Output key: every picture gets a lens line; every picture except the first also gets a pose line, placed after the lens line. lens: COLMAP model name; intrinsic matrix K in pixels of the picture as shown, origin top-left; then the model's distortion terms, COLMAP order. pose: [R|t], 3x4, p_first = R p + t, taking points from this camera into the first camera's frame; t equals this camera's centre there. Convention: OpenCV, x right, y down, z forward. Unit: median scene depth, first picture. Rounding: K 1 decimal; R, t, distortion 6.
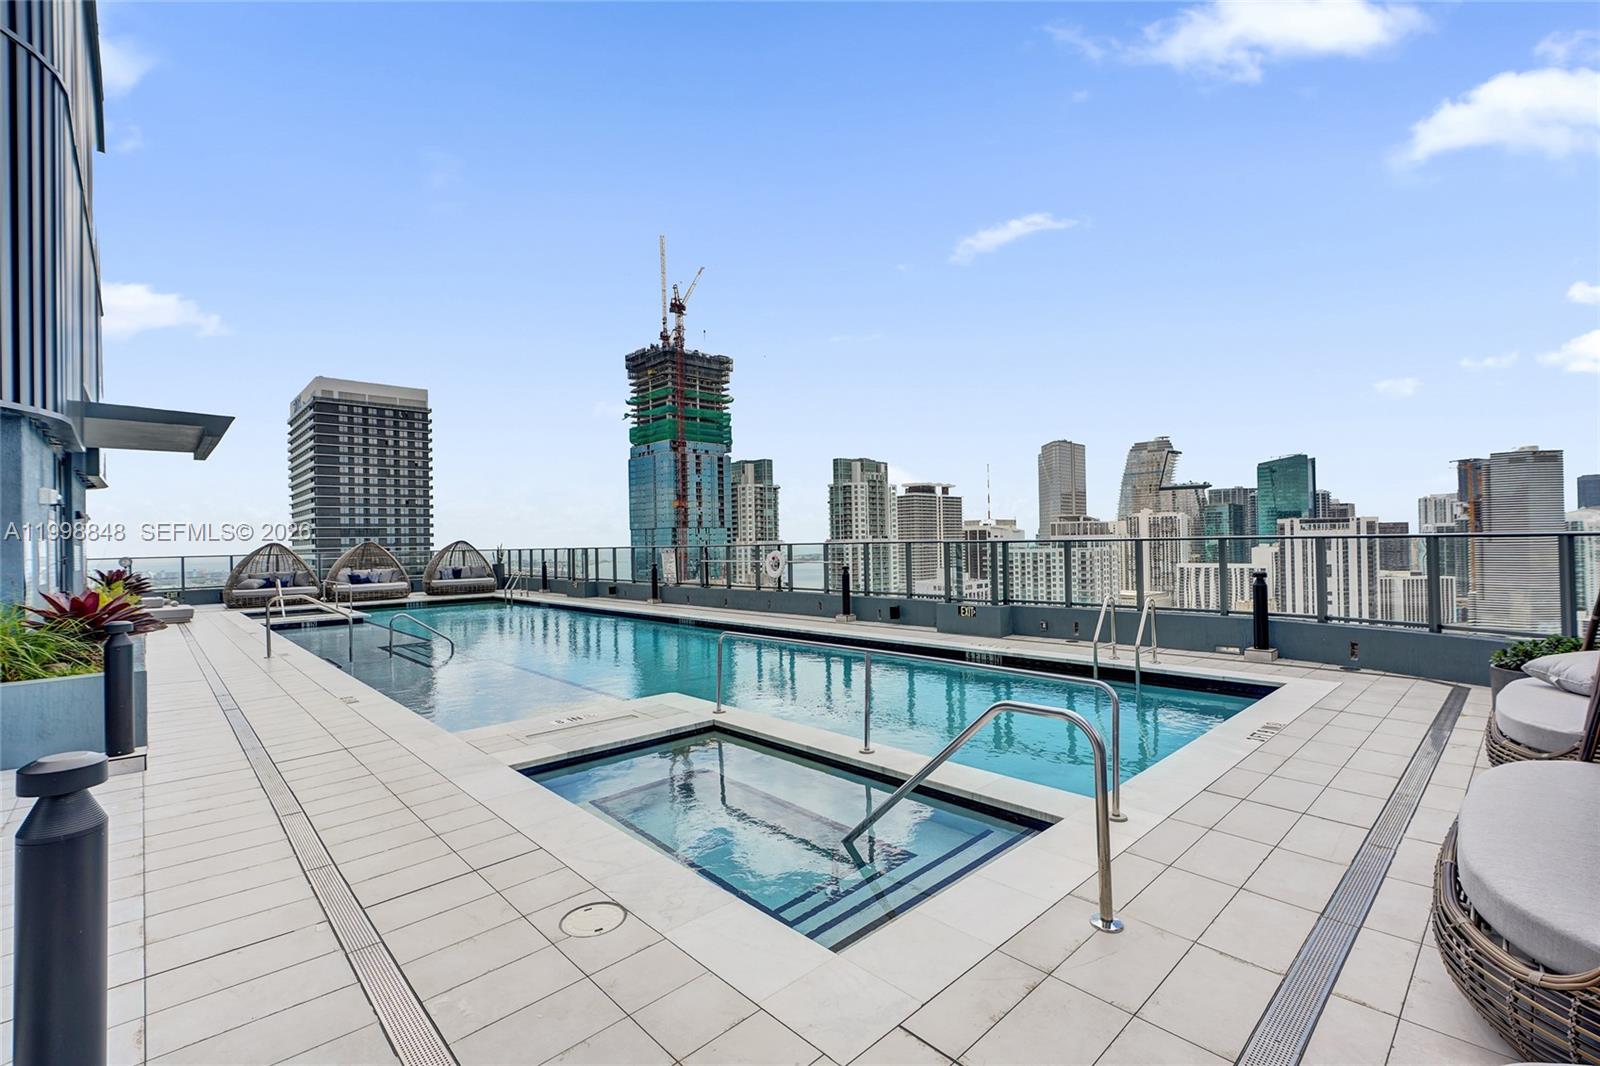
lens RADIAL K [[719.9, 0, 811.2], [0, 719.9, 532.2], [0, 0, 1]] dist [-0.017229, 0.013536]
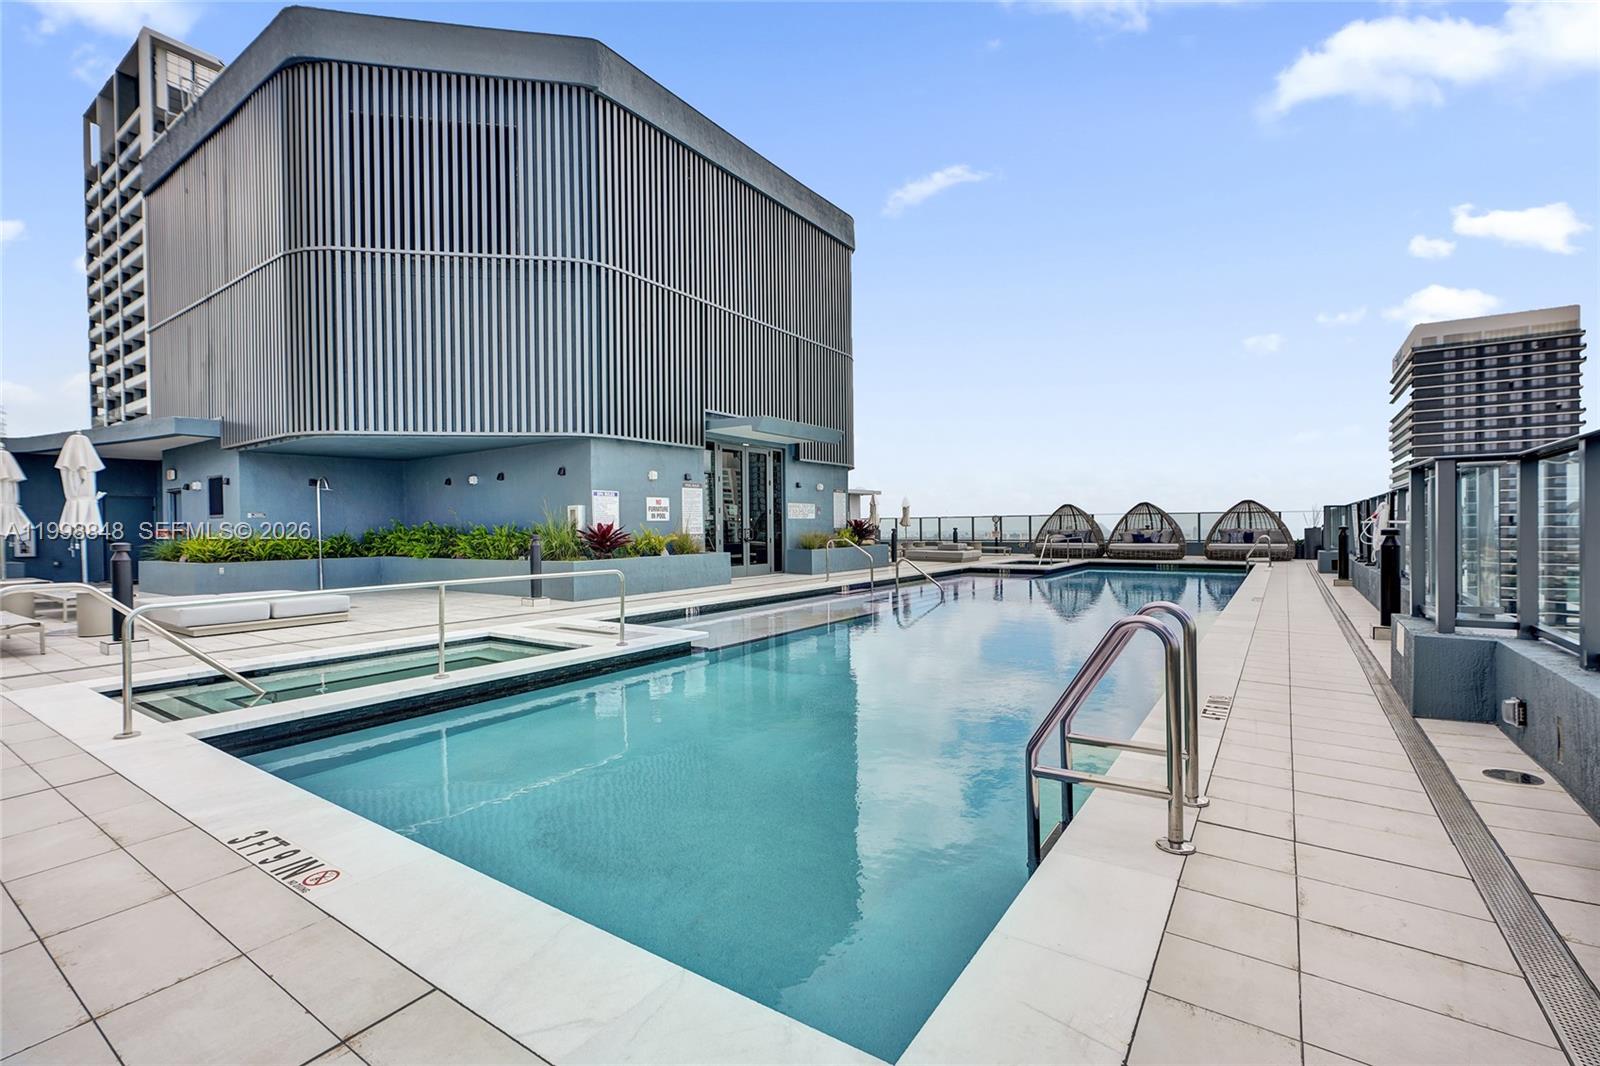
lens RADIAL K [[719.9, 0, 811.2], [0, 719.9, 532.2], [0, 0, 1]] dist [-0.017229, 0.013536]
pose [[0.180566, 0.036910, -0.982870, 0.305850], [0.008831, 0.999194, 0.039146, 0.012375], [0.983523, -0.015748, 0.180095, 0.334429]]
